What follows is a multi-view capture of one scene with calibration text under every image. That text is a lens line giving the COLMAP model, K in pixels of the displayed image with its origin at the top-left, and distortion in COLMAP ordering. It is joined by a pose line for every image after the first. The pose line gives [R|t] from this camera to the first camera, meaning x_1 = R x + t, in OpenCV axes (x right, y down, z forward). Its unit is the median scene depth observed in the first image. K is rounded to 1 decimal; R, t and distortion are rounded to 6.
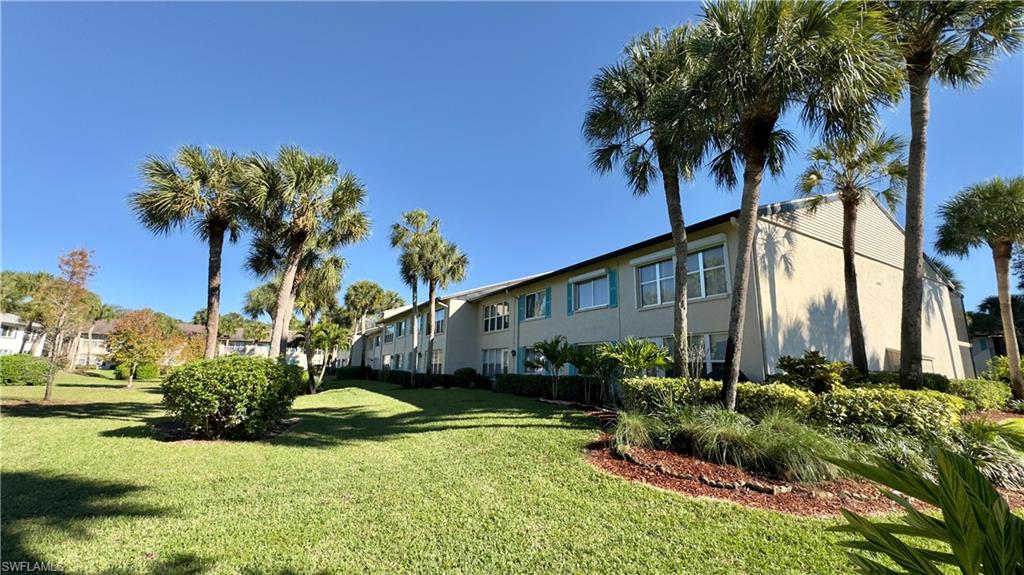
lens RADIAL K [[404.0, 0, 510.8], [0, 404.0, 293.6], [0, 0, 1]] dist [-0.001163, 0.000397]
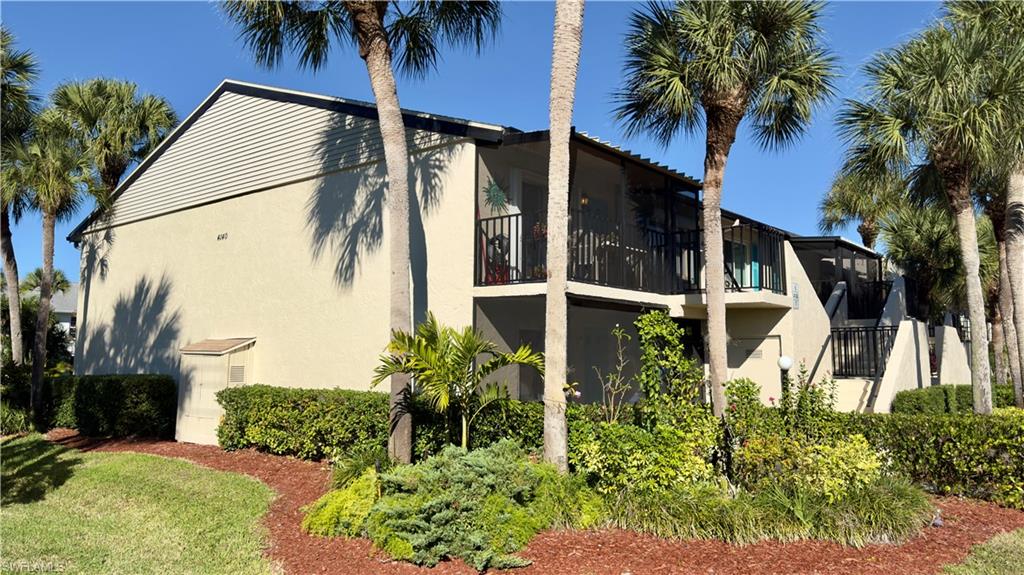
lens RADIAL K [[739.0, 0, 515.7], [0, 739.0, 281.2], [0, 0, 1]] dist [0.062161, -0.050045]
pose [[0.340902, -0.135623, -0.930265, 2.701726], [0.161212, 0.983315, -0.084280, 0.273309], [0.926173, -0.121238, 0.357078, 1.273834]]
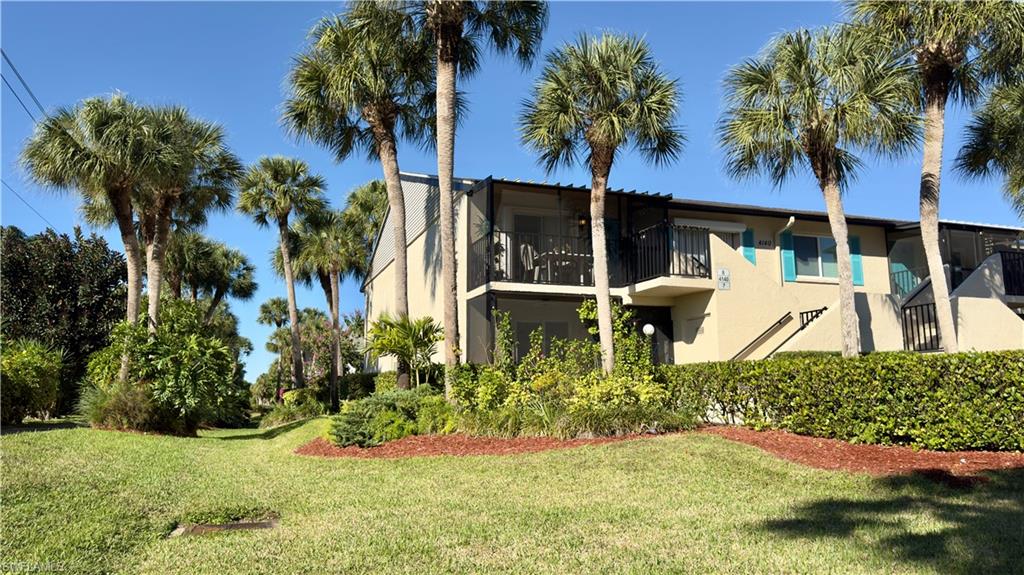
lens RADIAL K [[739.0, 0, 516.1], [0, 739.0, 293.7], [0, 0, 1]] dist [0.062161, -0.050045]
pose [[-0.186622, -0.180337, -0.965738, 3.150992], [0.159466, 0.964412, -0.210905, 0.519617], [0.969403, -0.193362, -0.151223, 1.914901]]
